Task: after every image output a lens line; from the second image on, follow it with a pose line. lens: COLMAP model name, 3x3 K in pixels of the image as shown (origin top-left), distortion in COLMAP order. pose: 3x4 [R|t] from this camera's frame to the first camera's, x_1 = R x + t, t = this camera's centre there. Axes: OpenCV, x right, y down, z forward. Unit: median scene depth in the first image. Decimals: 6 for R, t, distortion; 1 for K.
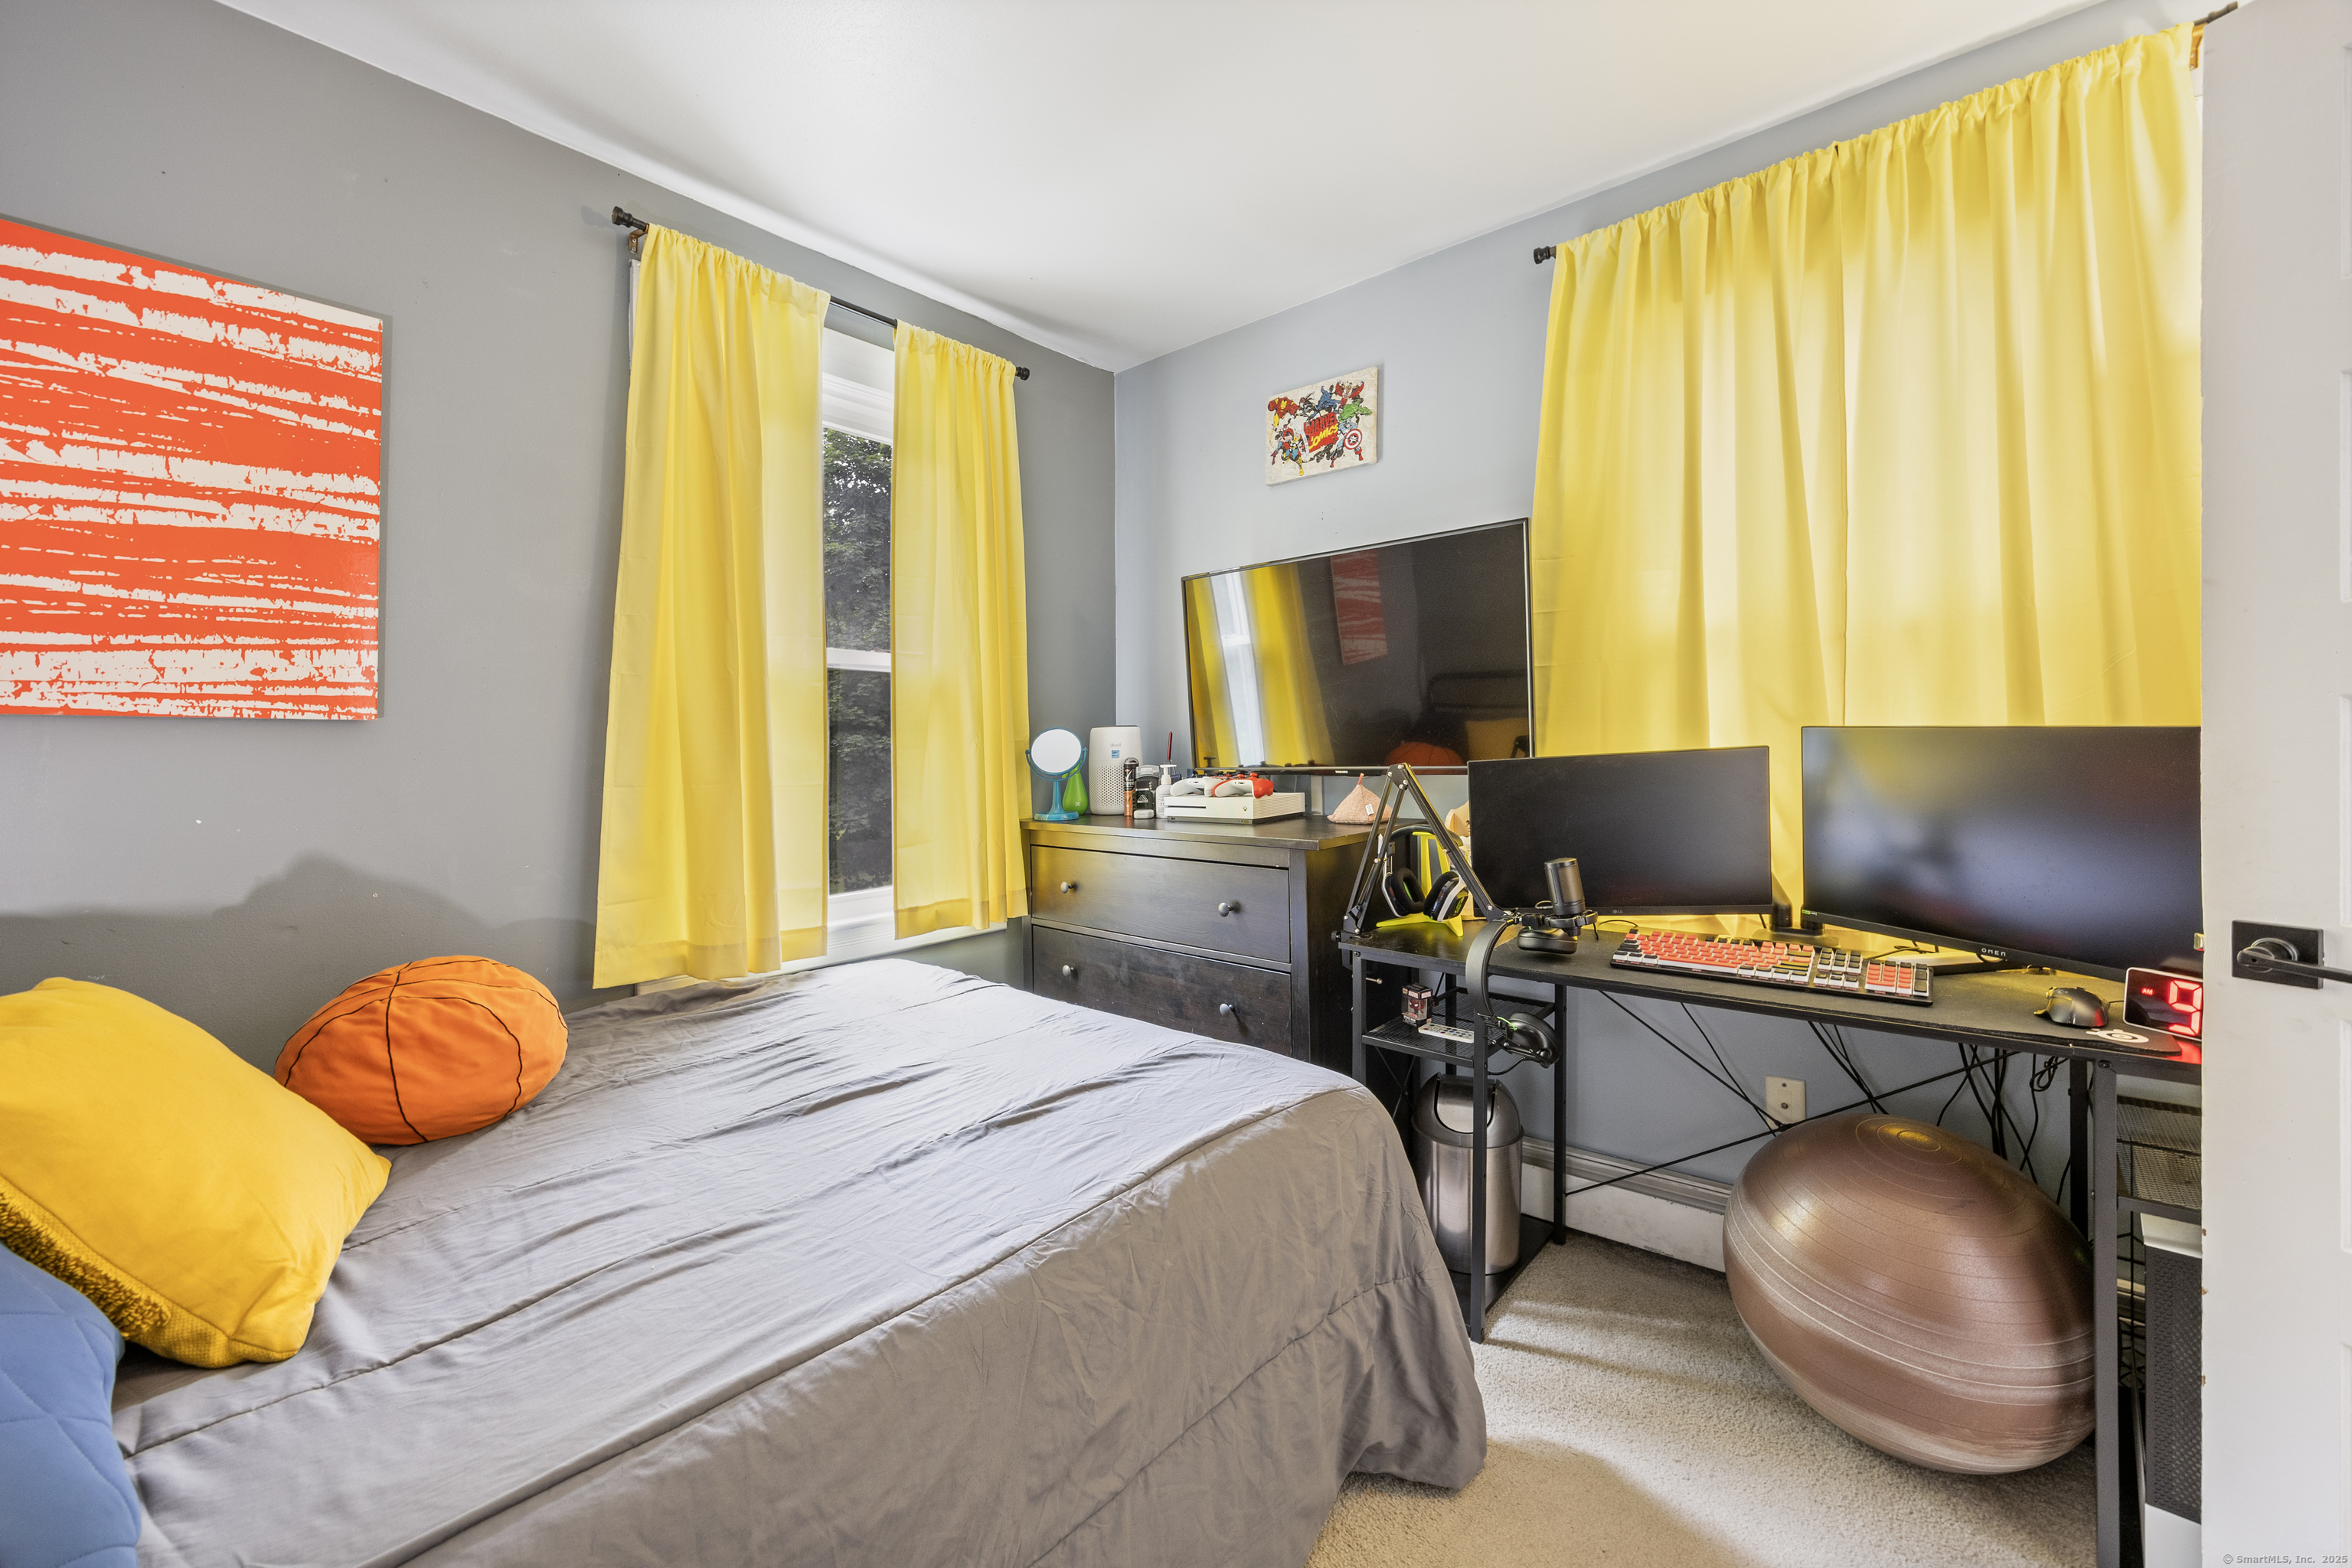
lens RADIAL K [[937.1, 0, 1174.9], [0, 937.1, 738.4], [0, 0, 1]] dist [-0.000392, -0.000161]
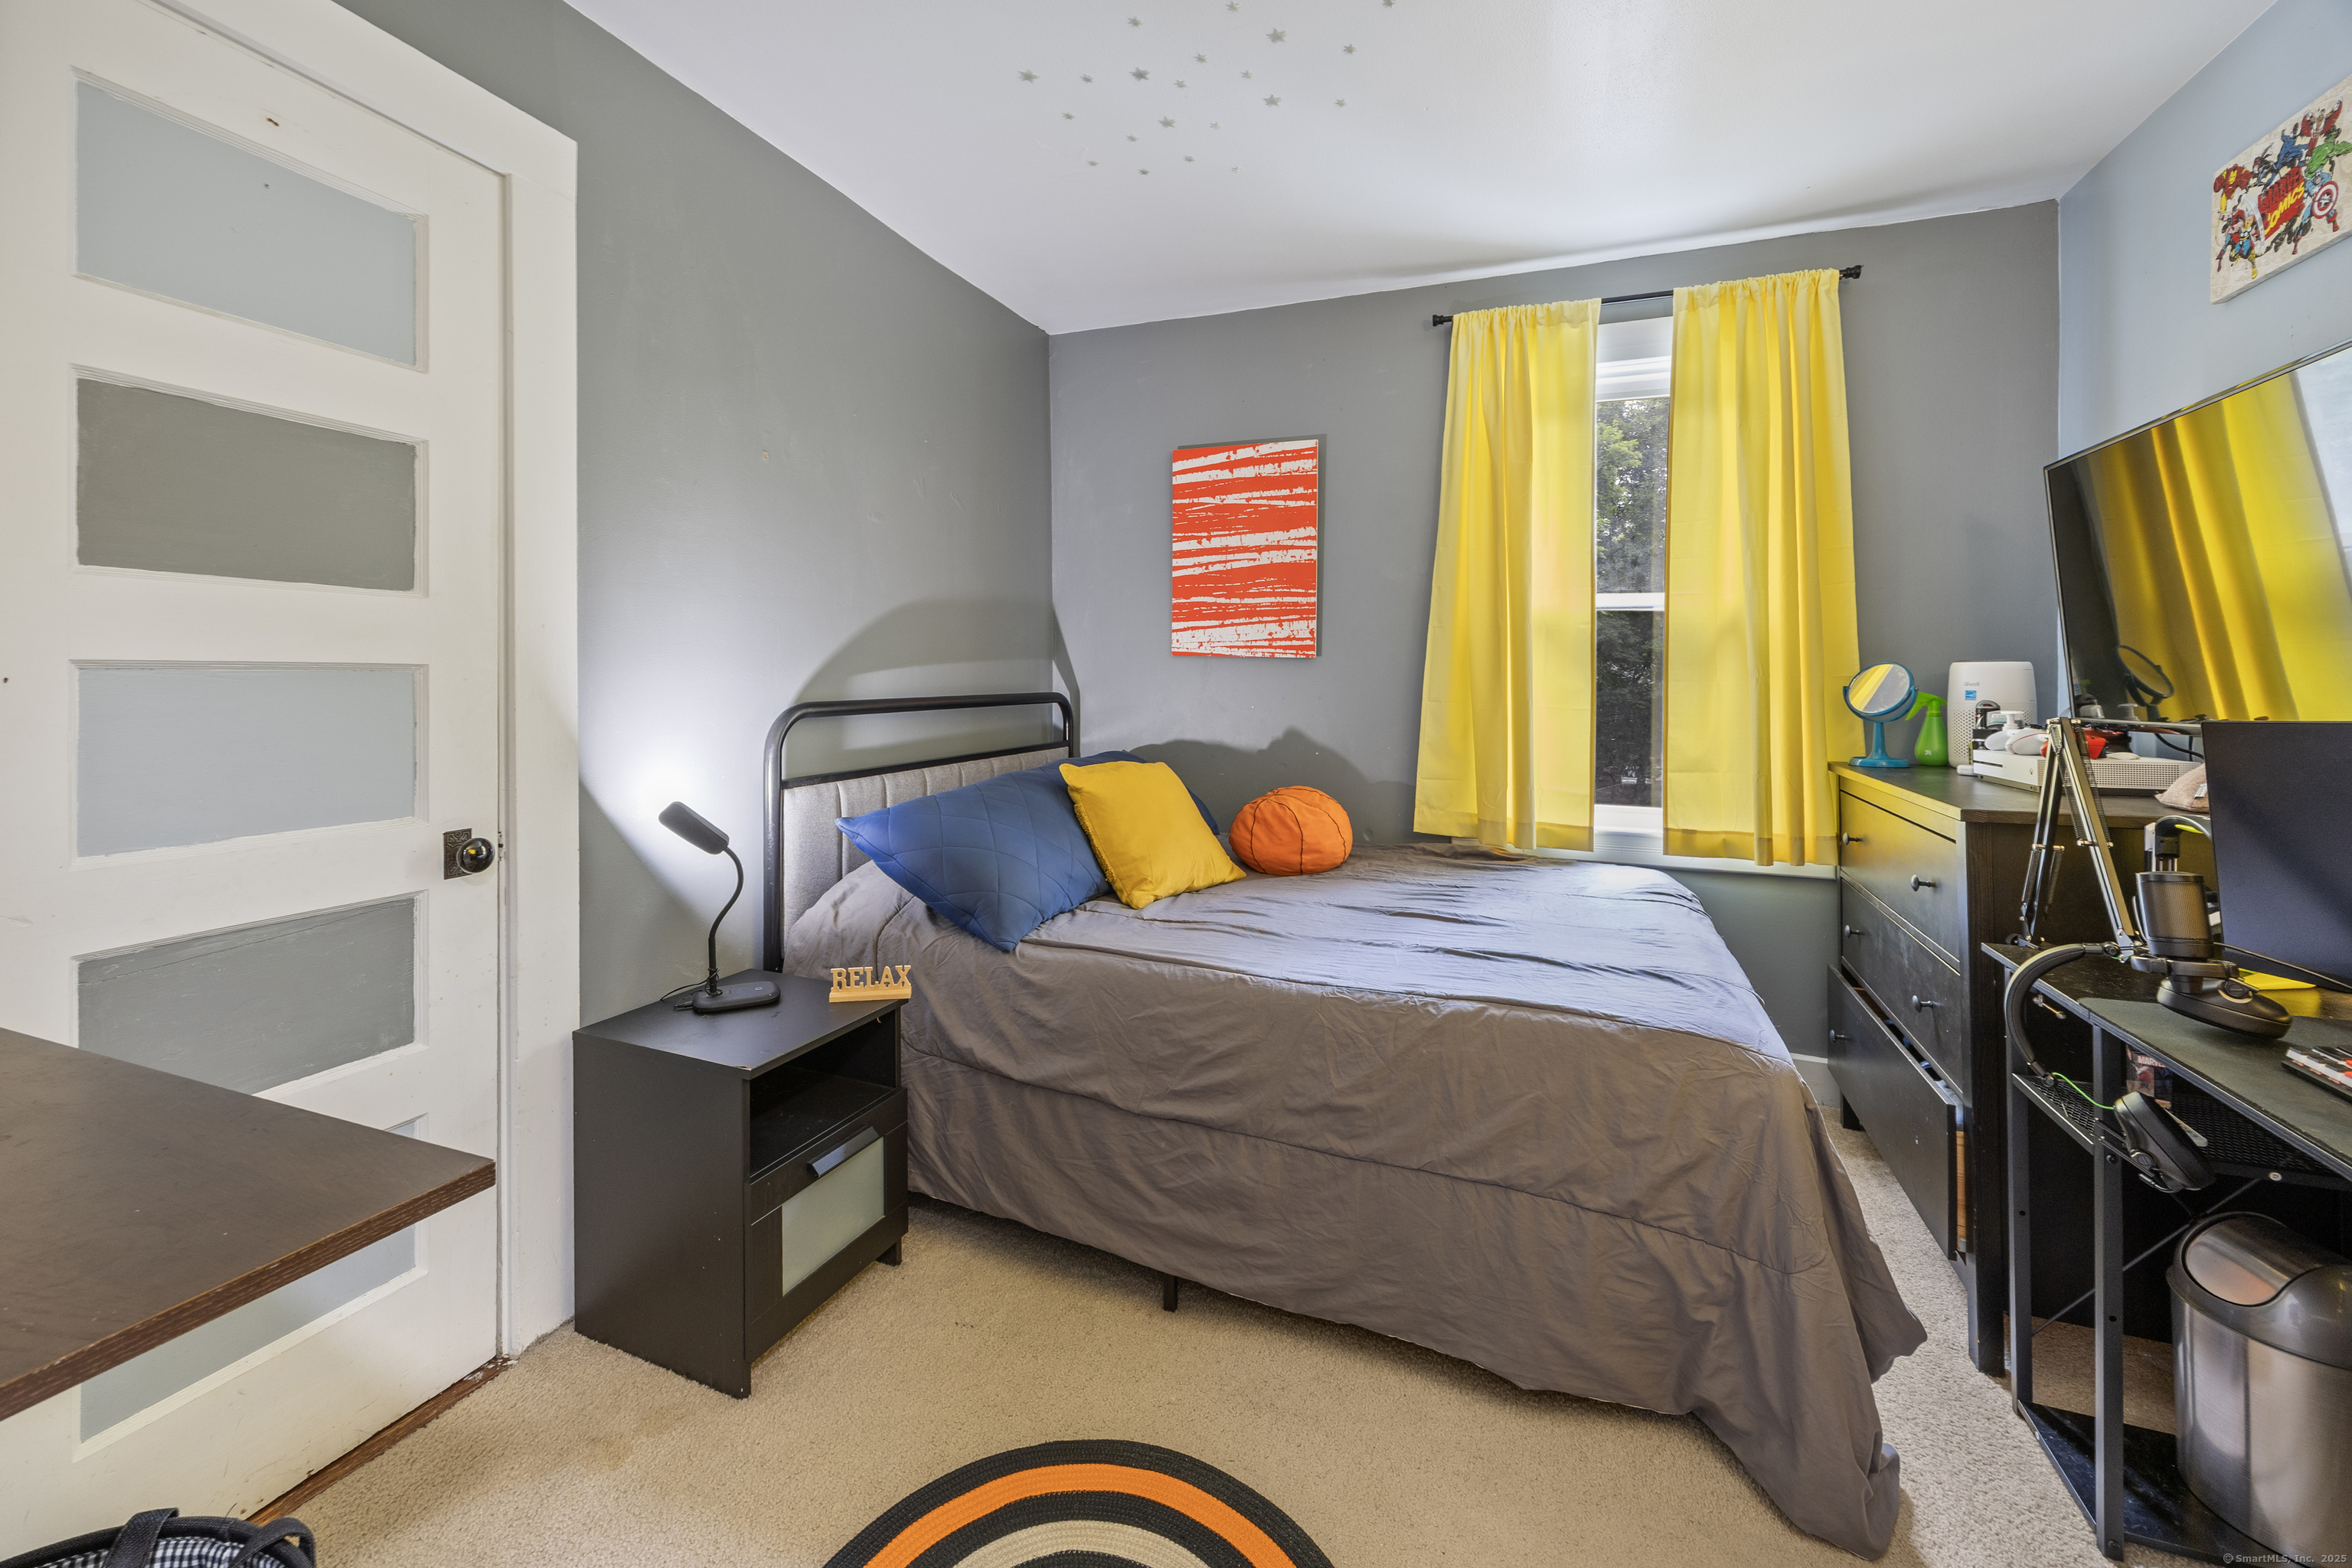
lens RADIAL K [[967.2, 0, 1172.8], [0, 967.2, 668.3], [0, 0, 1]] dist [-0.001299, -0.000527]
pose [[0.326832, 0.013212, -0.944990, 0.843034], [-0.007781, 0.999906, 0.011289, -0.018008], [0.945051, 0.003663, 0.326904, 0.115823]]
